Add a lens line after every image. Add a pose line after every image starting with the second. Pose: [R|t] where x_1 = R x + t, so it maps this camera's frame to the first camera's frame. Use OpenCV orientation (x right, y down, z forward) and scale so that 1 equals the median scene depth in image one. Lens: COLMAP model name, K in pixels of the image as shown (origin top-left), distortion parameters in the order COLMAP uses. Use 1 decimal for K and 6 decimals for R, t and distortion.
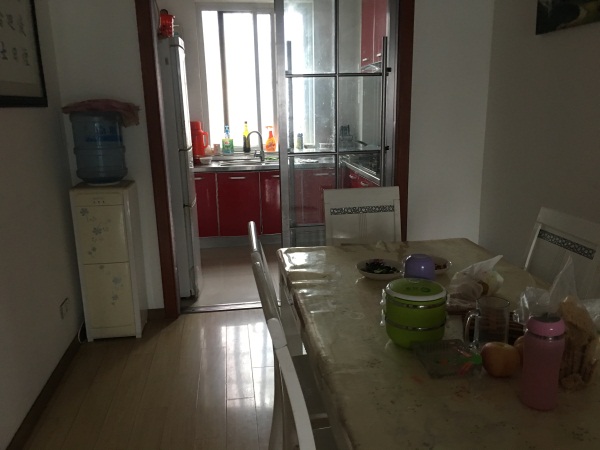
lens RADIAL K [[506.1, 0, 298.7], [0, 506.1, 225.8], [0, 0, 1]] dist [0.058476, -0.066901]
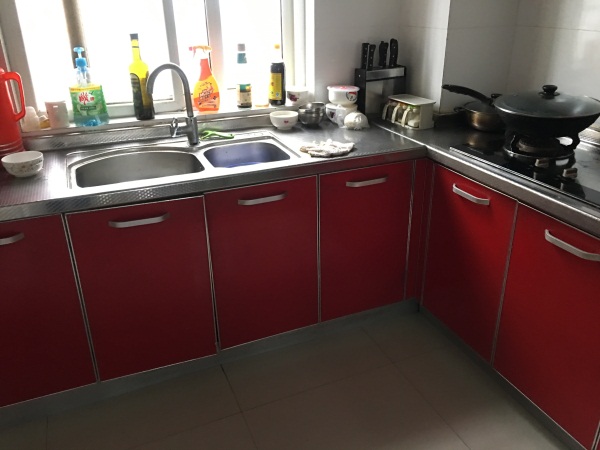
lens RADIAL K [[506.1, 0, 303.0], [0, 506.1, 222.9], [0, 0, 1]] dist [0.058476, -0.066901]
pose [[0.966113, -0.102658, 0.236828, -0.087813], [0.062122, 0.983015, 0.172691, -0.128929], [-0.250534, -0.152127, 0.956081, 0.604655]]
